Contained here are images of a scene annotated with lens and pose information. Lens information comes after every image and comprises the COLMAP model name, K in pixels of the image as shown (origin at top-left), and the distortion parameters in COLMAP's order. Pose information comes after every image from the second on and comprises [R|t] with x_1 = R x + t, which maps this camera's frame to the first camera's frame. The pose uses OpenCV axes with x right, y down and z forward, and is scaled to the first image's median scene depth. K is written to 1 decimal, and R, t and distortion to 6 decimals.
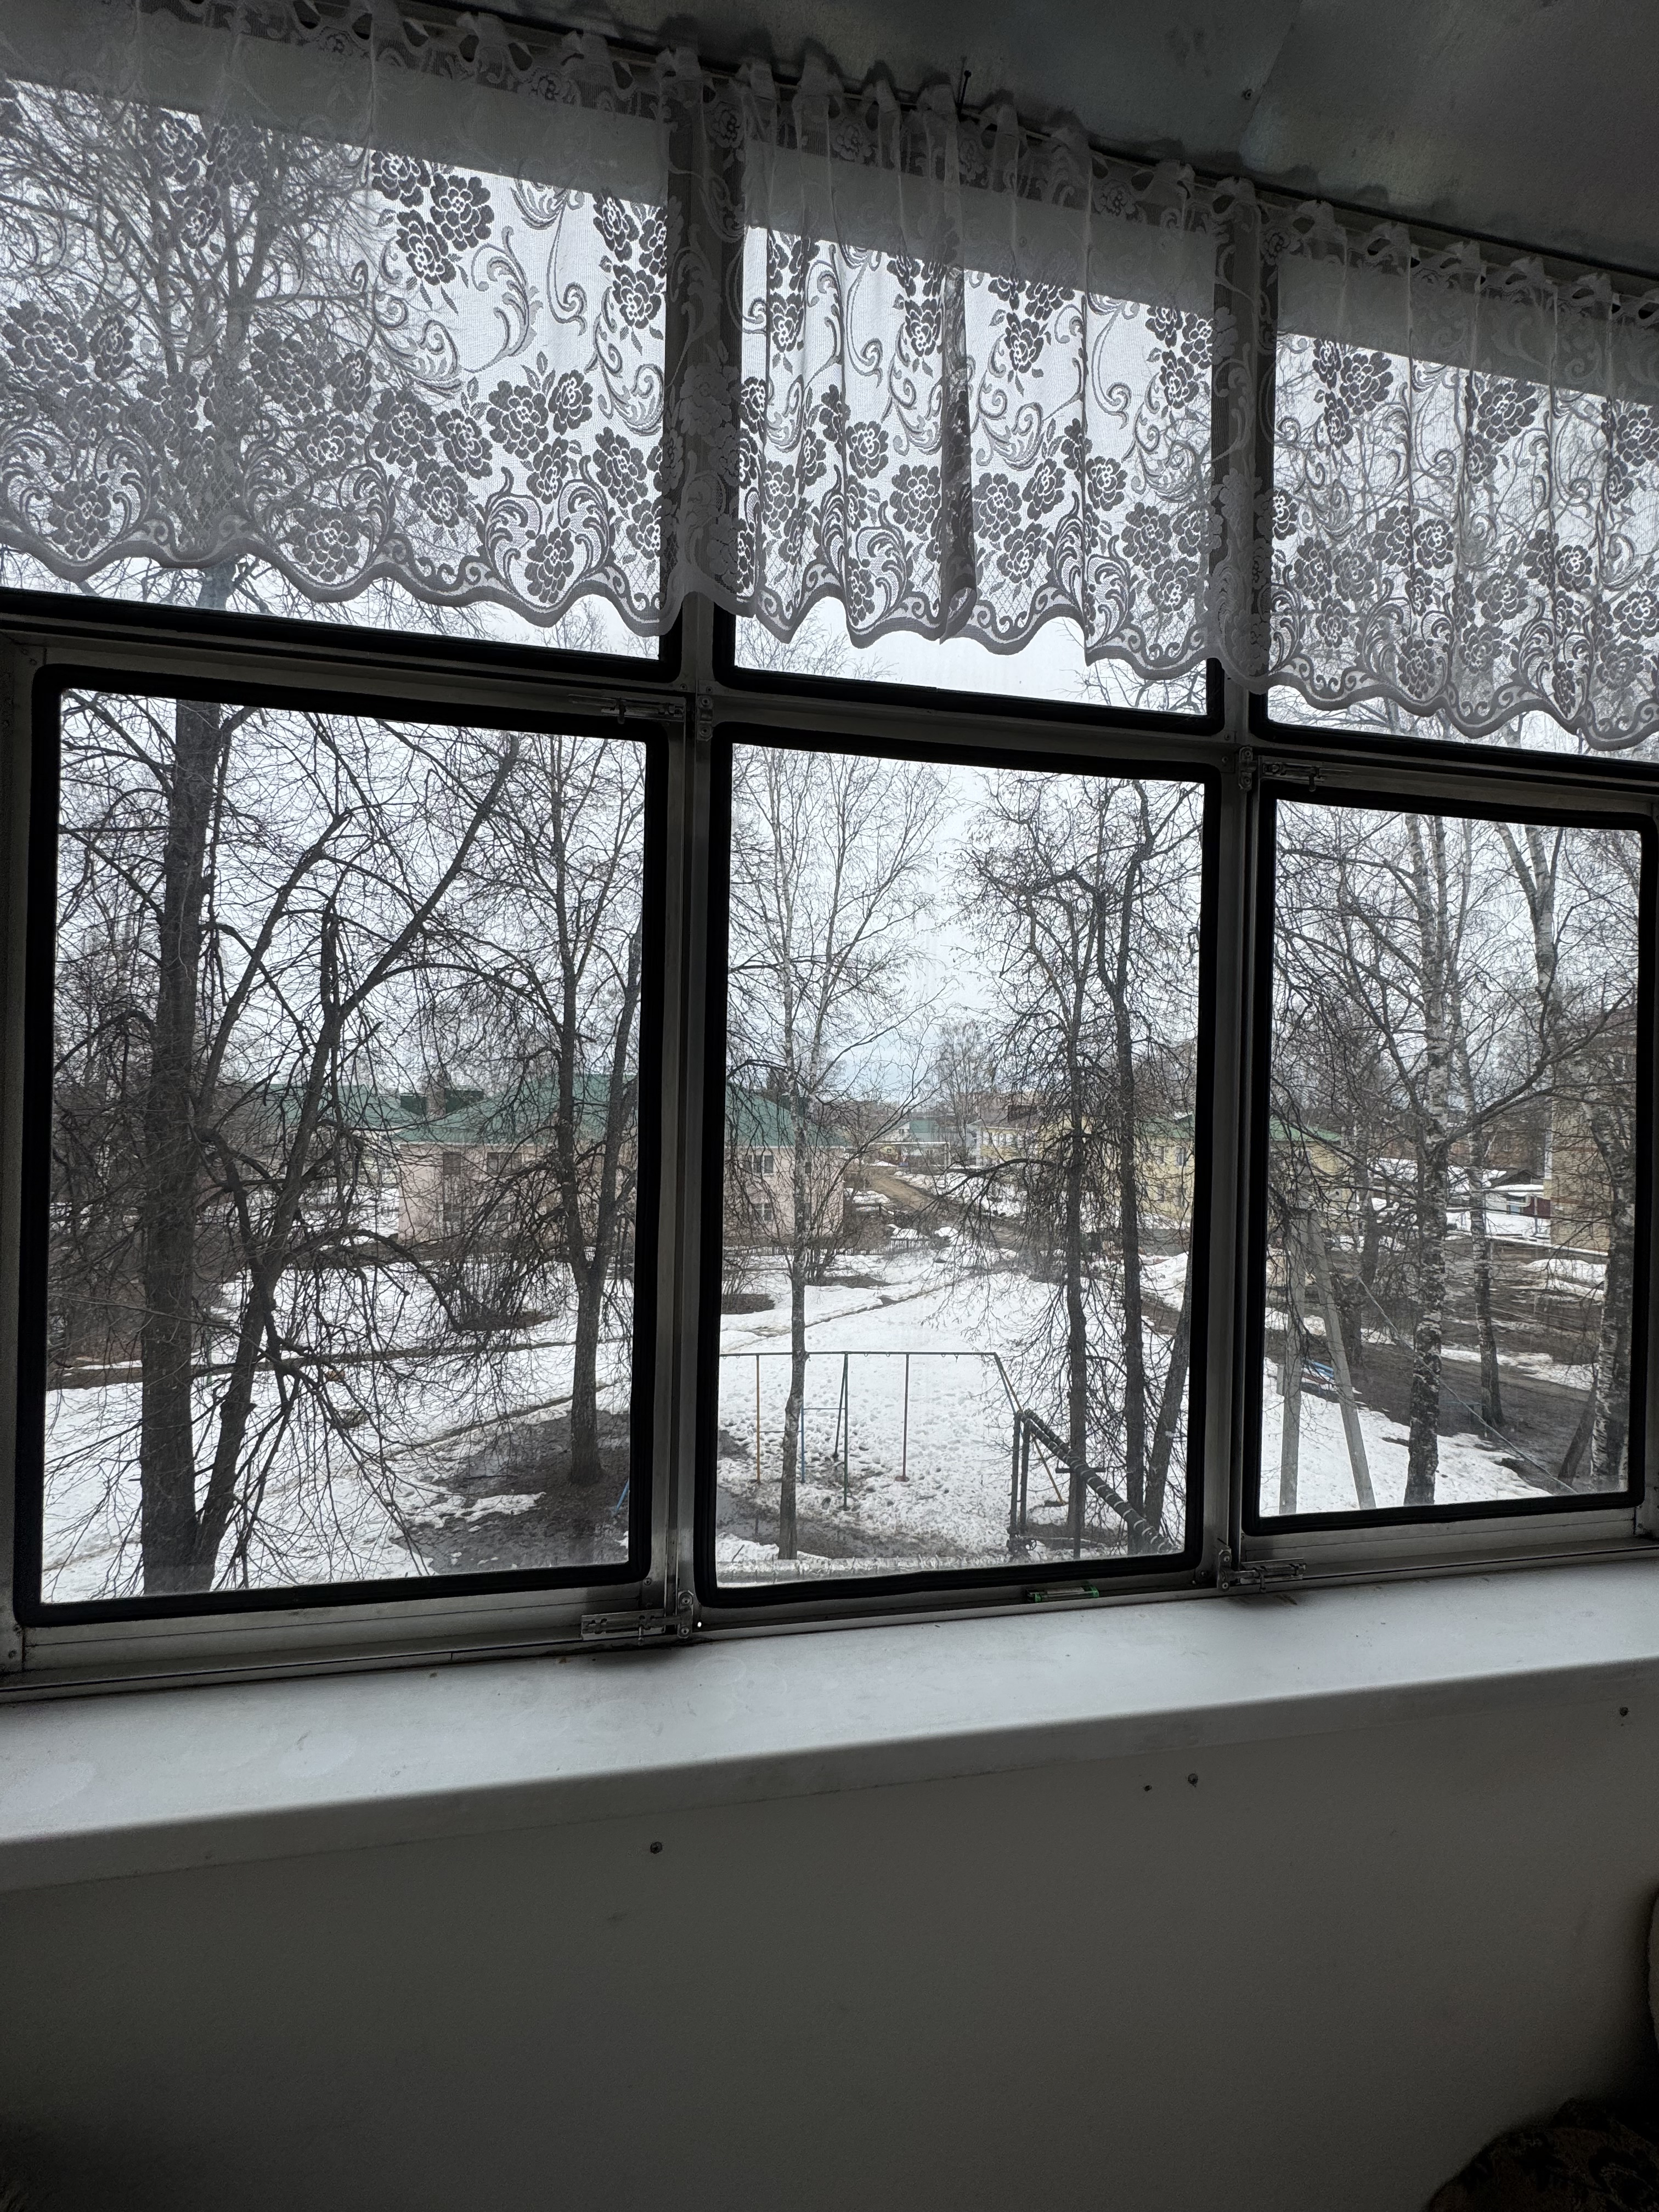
lens RADIAL K [[877.5, 0, 831.8], [0, 877.5, 1104.6], [0, 0, 1]] dist [-0.001427, 0.000254]
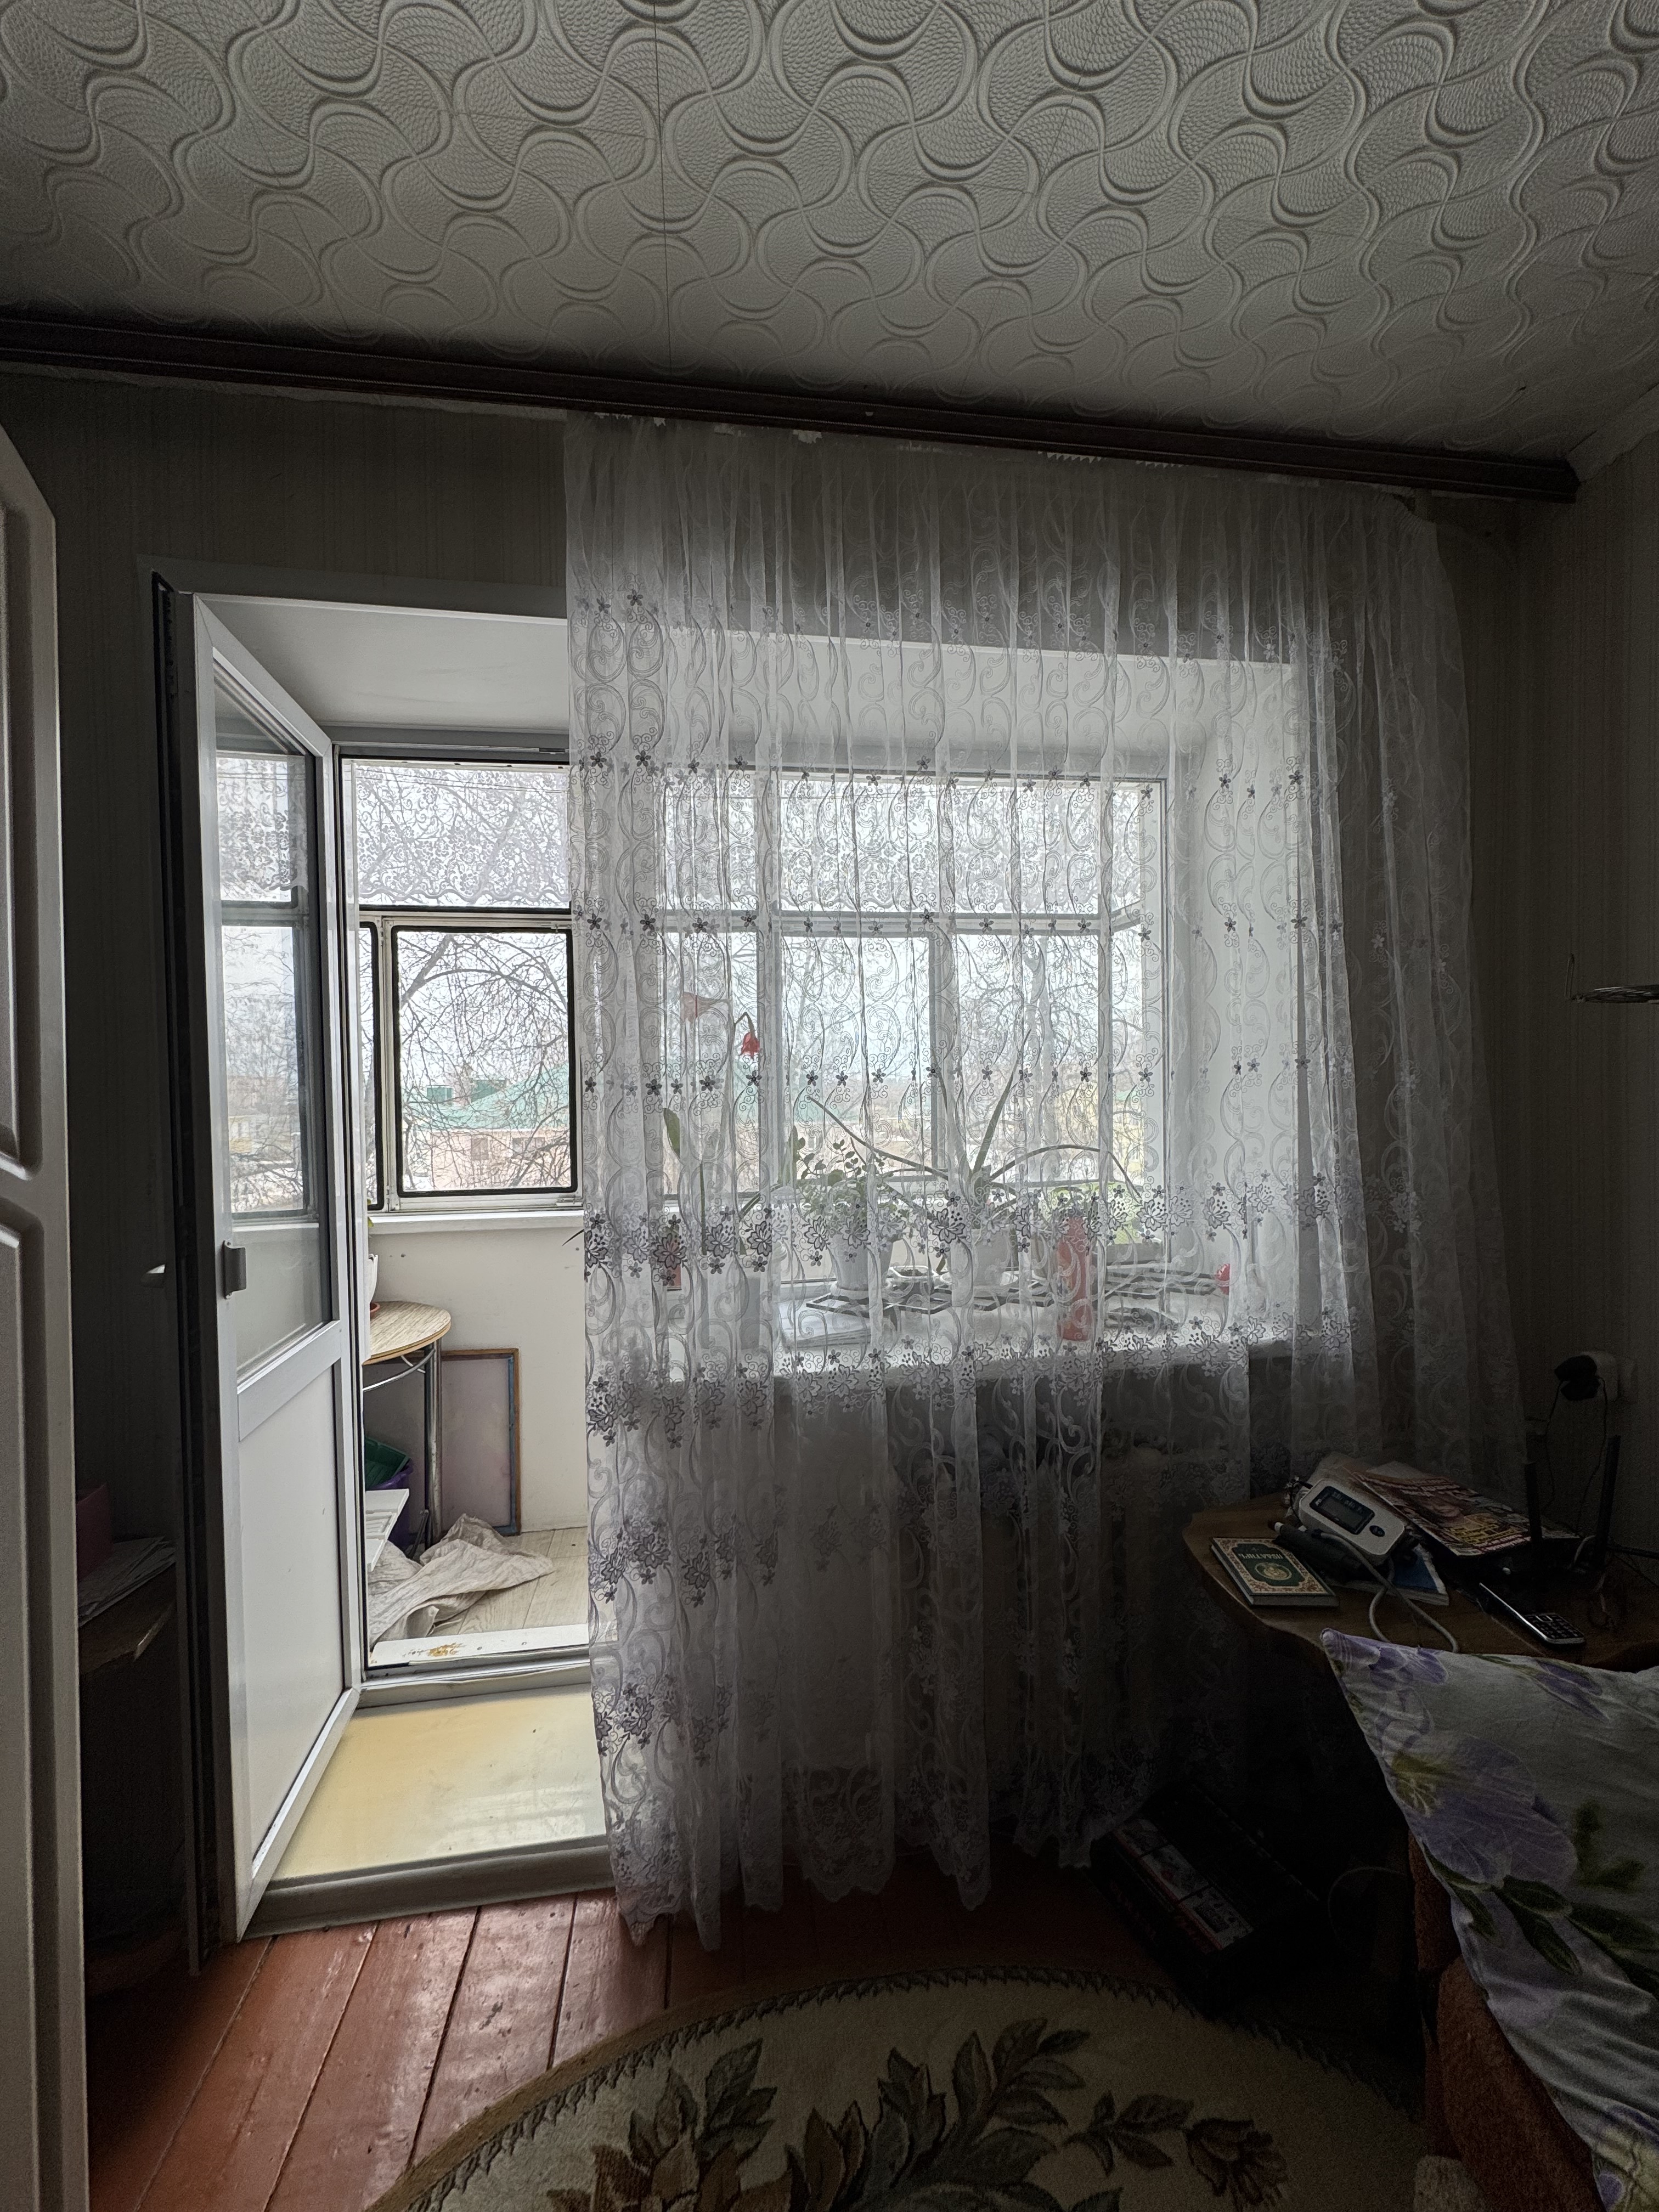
lens RADIAL K [[877.5, 0, 831.8], [0, 877.5, 1104.6], [0, 0, 1]] dist [-0.001427, 0.000254]
pose [[0.999142, -0.034450, -0.023008, 0.043282], [0.034999, 0.999101, 0.023904, 0.009346], [0.022164, -0.024689, 0.999449, -0.117559]]
